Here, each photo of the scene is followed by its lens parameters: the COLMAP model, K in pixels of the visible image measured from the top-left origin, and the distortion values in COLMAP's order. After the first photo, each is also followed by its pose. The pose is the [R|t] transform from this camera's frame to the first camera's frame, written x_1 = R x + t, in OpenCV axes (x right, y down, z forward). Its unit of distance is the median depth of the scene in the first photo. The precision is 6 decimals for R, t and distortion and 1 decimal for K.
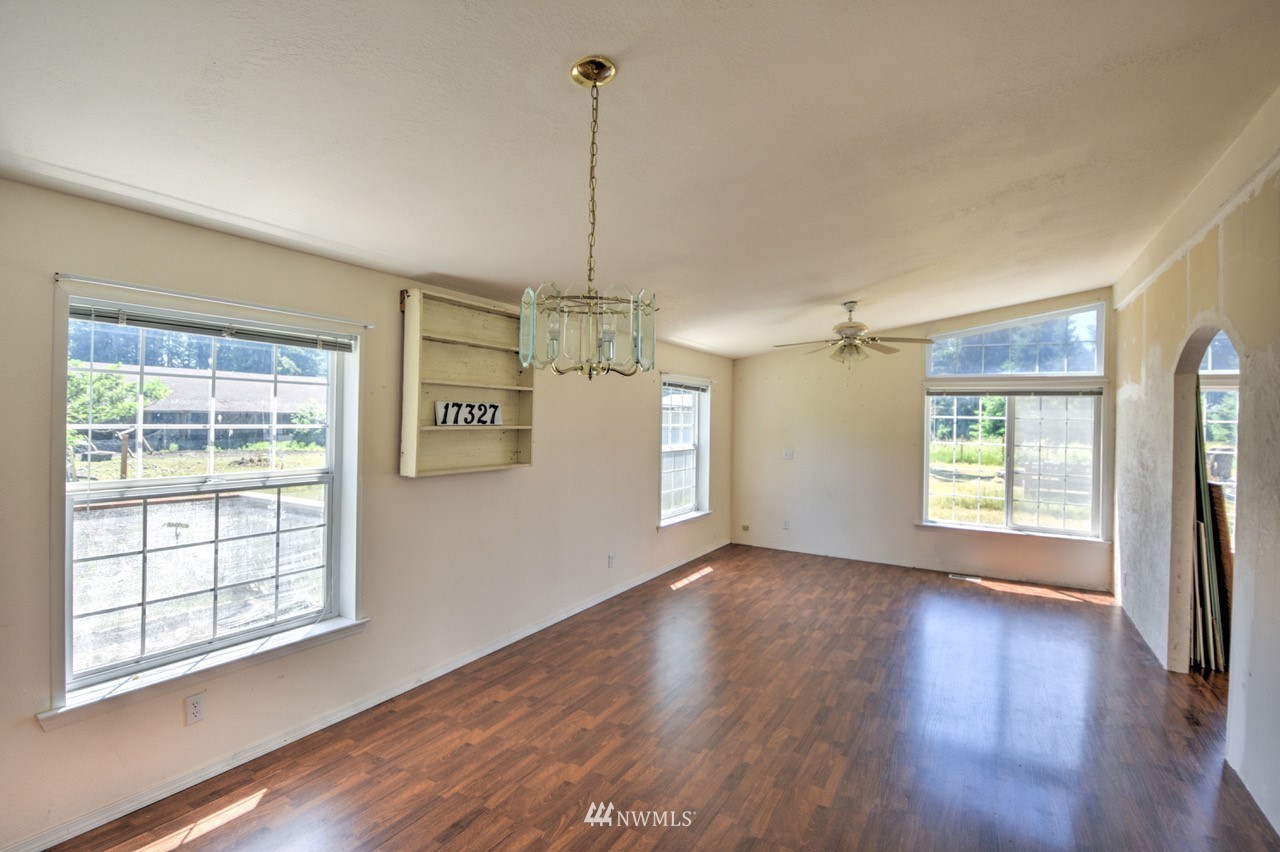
lens RADIAL K [[595.1, 0, 650.0], [0, 595.1, 417.8], [0, 0, 1]] dist [-0.006058, -0.008334]
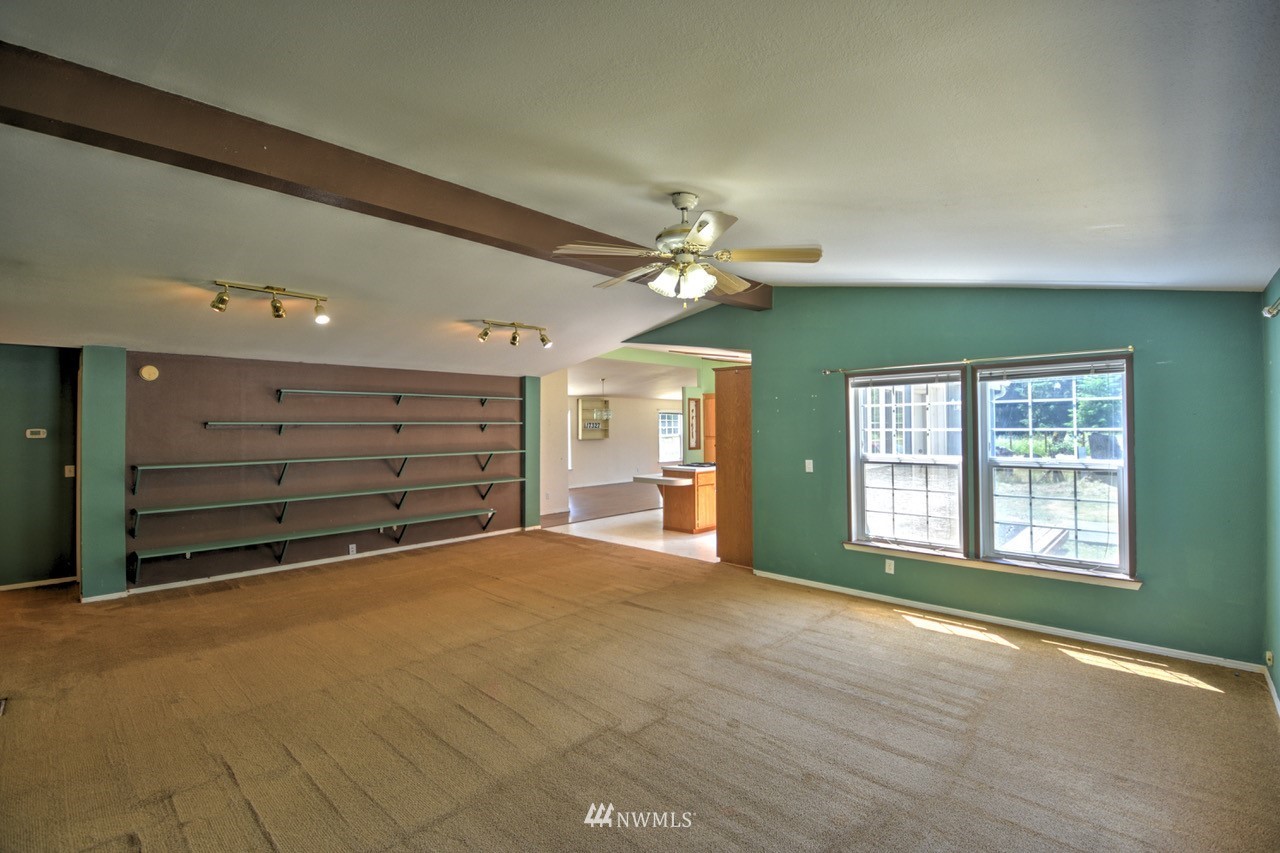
lens RADIAL K [[595.1, 0, 645.4], [0, 595.1, 420.1], [0, 0, 1]] dist [-0.006058, -0.008334]
pose [[0.970216, -0.029697, -0.240415, 1.096136], [0.027619, 0.999546, -0.012010, 0.017248], [0.240662, 0.005013, 0.970596, -3.070333]]
